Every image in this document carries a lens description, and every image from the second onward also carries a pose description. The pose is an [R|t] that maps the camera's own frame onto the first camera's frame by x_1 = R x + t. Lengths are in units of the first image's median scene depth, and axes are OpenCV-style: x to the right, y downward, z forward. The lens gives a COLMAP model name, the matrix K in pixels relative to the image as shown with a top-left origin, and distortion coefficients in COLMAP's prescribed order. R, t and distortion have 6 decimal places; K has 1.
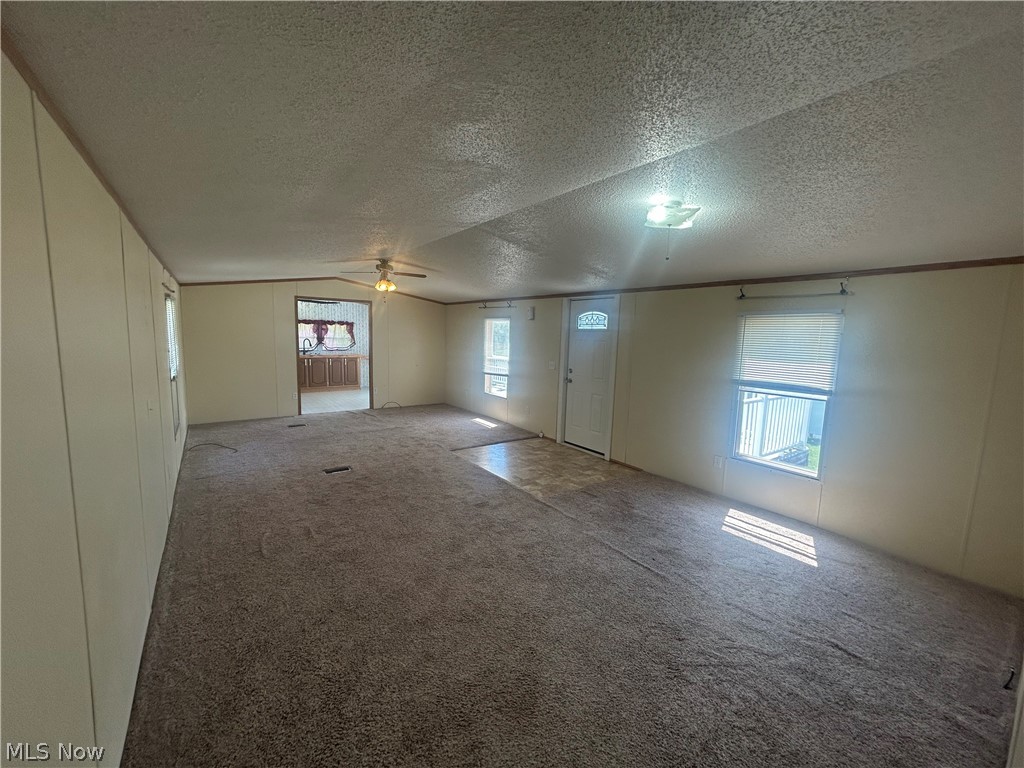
lens RADIAL K [[410.2, 0, 512.0], [0, 410.2, 384.0], [0, 0, 1]] dist [0.000553, 0.000302]
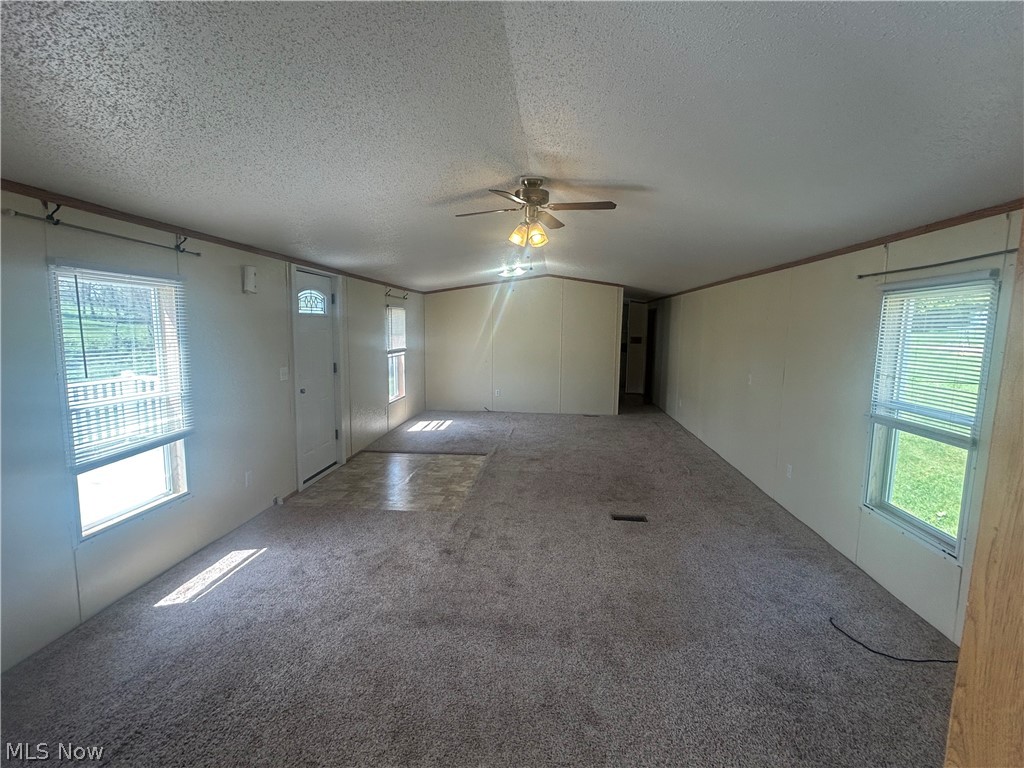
lens RADIAL K [[470.9, 0, 512.0], [0, 470.9, 384.0], [0, 0, 1]] dist [0.001709, 0.000238]
pose [[-0.745287, -0.124154, 0.655083, -0.660866], [0.044131, 0.971170, 0.234268, -0.196879], [-0.665282, 0.203506, -0.718321, 1.413445]]
